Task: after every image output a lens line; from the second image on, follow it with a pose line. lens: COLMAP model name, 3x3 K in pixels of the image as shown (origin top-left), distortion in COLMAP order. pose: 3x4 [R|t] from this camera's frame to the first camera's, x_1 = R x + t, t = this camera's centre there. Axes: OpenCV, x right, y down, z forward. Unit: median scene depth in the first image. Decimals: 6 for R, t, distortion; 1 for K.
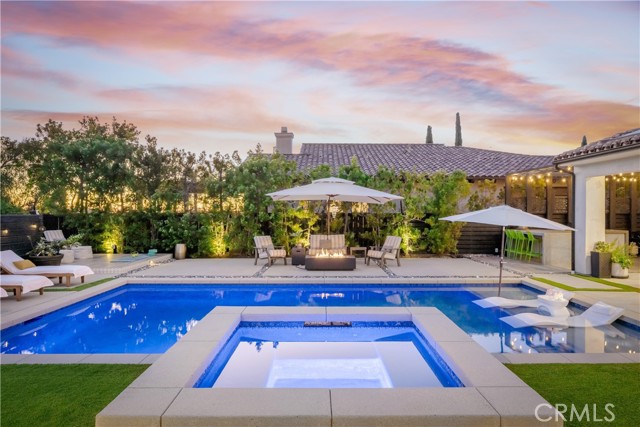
lens RADIAL K [[412.3, 0, 321.2], [0, 412.3, 212.4], [0, 0, 1]] dist [0.024017, -0.003836]
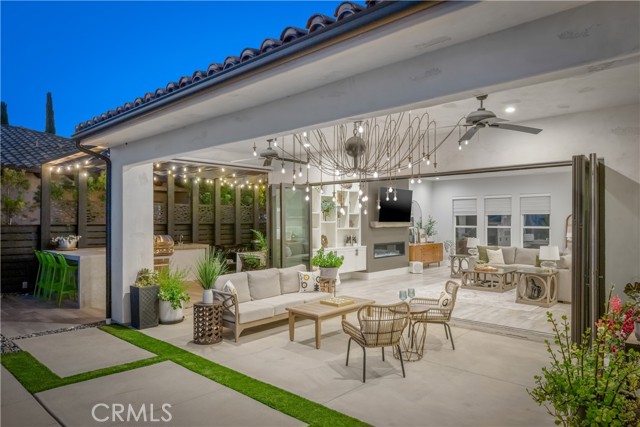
lens RADIAL K [[412.3, 0, 321.2], [0, 412.3, 217.0], [0, 0, 1]] dist [0.024017, -0.003836]
pose [[0.683308, 0.006696, 0.730100, 0.209783], [0.003152, 0.999922, -0.012121, 0.000156], [-0.730124, 0.010584, 0.683233, 0.200331]]
